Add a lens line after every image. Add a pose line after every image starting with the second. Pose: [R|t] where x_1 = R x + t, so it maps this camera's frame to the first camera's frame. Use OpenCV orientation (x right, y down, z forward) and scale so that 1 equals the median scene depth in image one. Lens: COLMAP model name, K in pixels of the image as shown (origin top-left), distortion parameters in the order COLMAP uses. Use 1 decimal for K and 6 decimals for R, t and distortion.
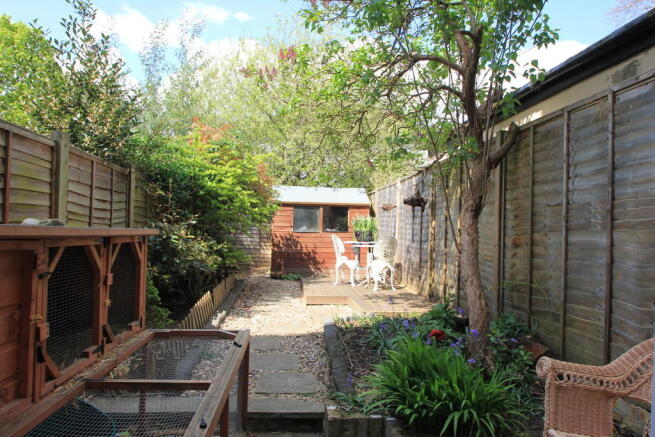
lens RADIAL K [[452.1, 0, 327.8], [0, 452.1, 222.0], [0, 0, 1]] dist [0.002245, 0.000249]
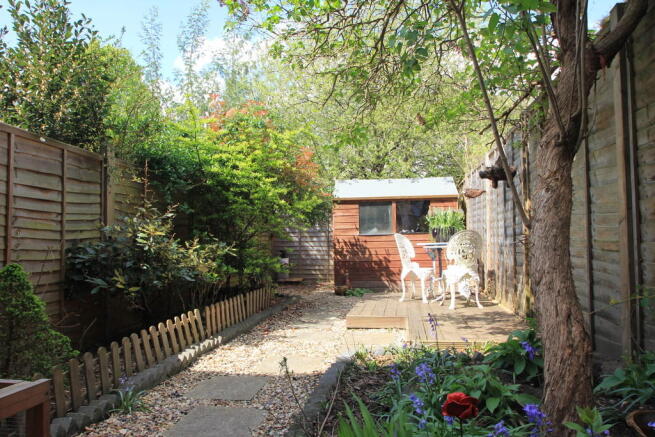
lens RADIAL K [[482.2, 0, 326.0], [0, 482.2, 221.6], [0, 0, 1]] dist [-0.013707, 0.002846]
pose [[0.968692, -0.046137, -0.243939, 0.101067], [0.038272, 0.998586, -0.036887, 0.035765], [0.245296, 0.026396, 0.969089, 0.217431]]
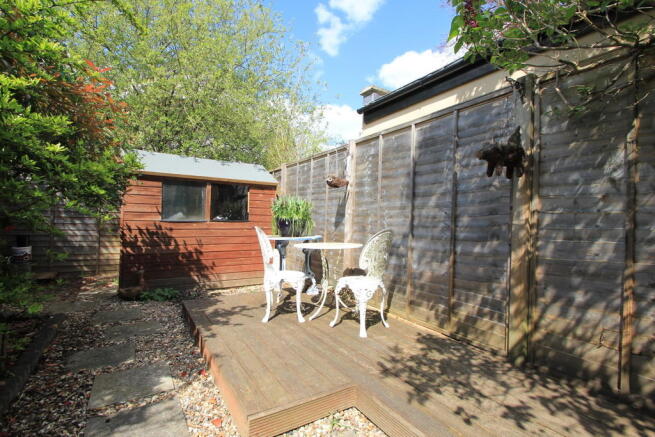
lens RADIAL K [[302.4, 0, 344.8], [0, 302.4, 216.2], [0, 0, 1]] dist [-0.027550, 0.000257]
pose [[0.869955, 0.000082, 0.493131, -0.081134], [-0.005850, 0.999931, 0.010154, 0.011859], [-0.493096, -0.011719, 0.869896, 0.690298]]
